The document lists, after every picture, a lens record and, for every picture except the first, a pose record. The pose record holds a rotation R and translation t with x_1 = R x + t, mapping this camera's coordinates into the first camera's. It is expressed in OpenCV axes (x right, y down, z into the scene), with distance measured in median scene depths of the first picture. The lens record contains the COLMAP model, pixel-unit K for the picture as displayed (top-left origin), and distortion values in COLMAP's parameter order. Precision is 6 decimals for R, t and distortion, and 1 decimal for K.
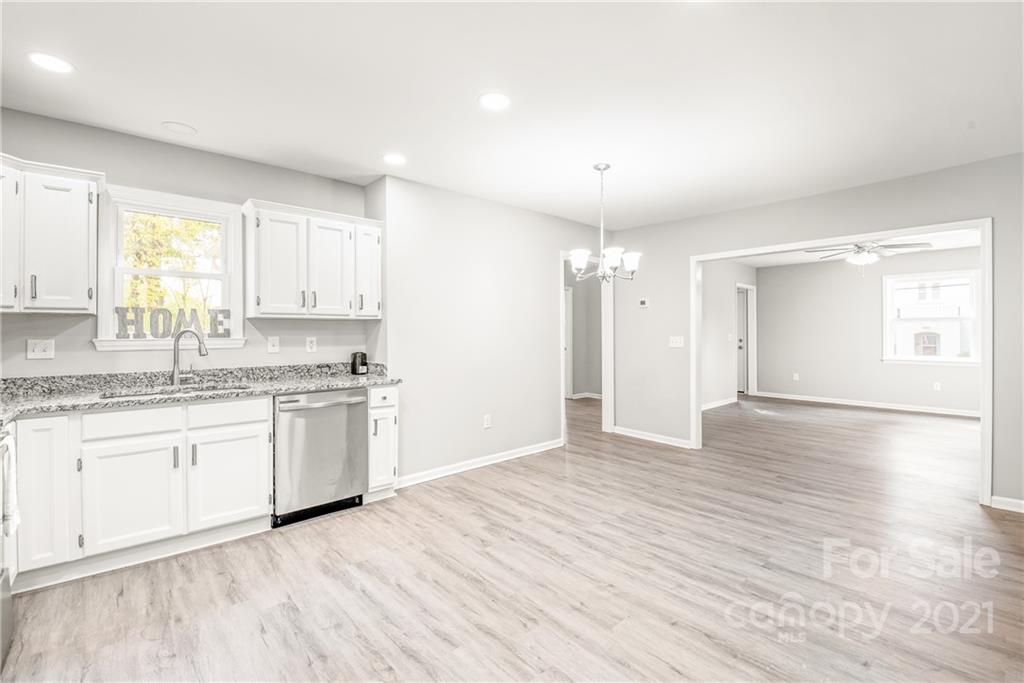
lens RADIAL K [[453.5, 0, 515.3], [0, 453.5, 333.5], [0, 0, 1]] dist [-0.011191, -0.001049]
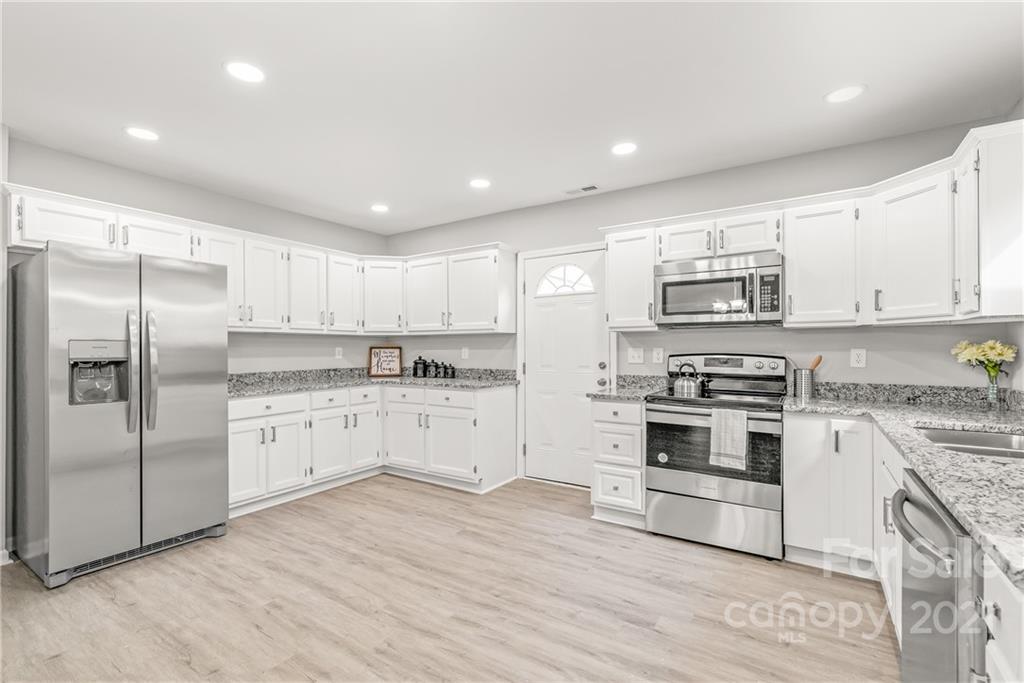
lens RADIAL K [[453.5, 0, 534.8], [0, 453.5, 352.5], [0, 0, 1]] dist [-0.011191, -0.001049]
pose [[-0.954474, 0.008234, -0.298181, 0.004260], [0.005086, 0.999923, 0.011331, 0.004419], [0.298251, 0.009298, -0.954442, 1.308665]]
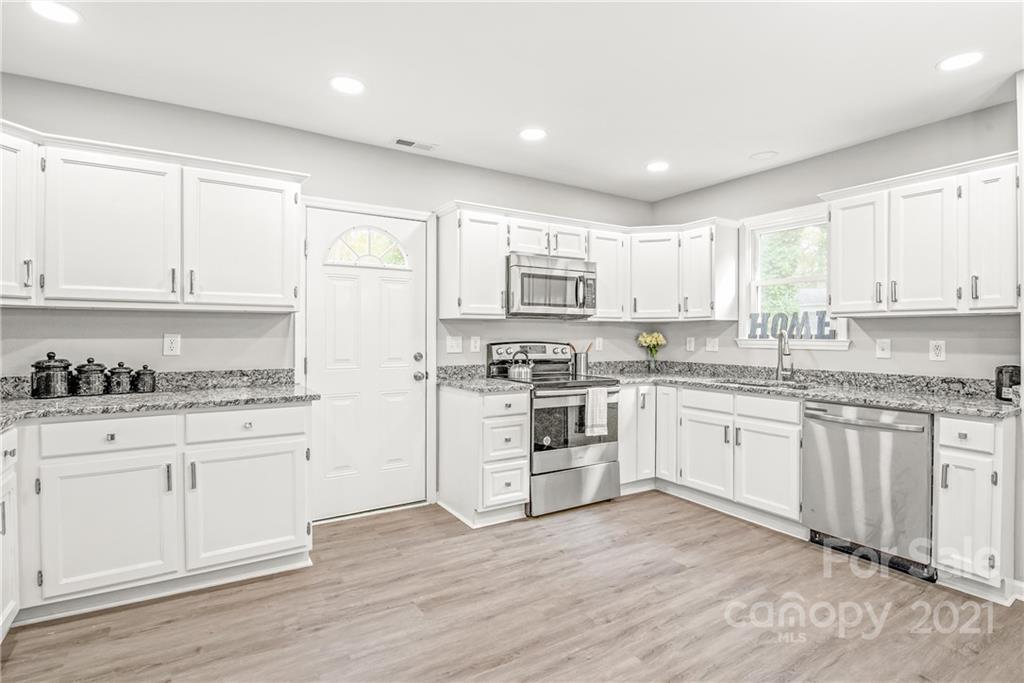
lens RADIAL K [[488.5, 0, 501.1], [0, 488.5, 337.5], [0, 0, 1]] dist [-0.002672, -0.000642]
pose [[-0.172189, 0.009519, -0.985018, 0.573241], [-0.004409, 0.999936, 0.010434, -0.002334], [0.985054, 0.006140, -0.172136, 0.533091]]
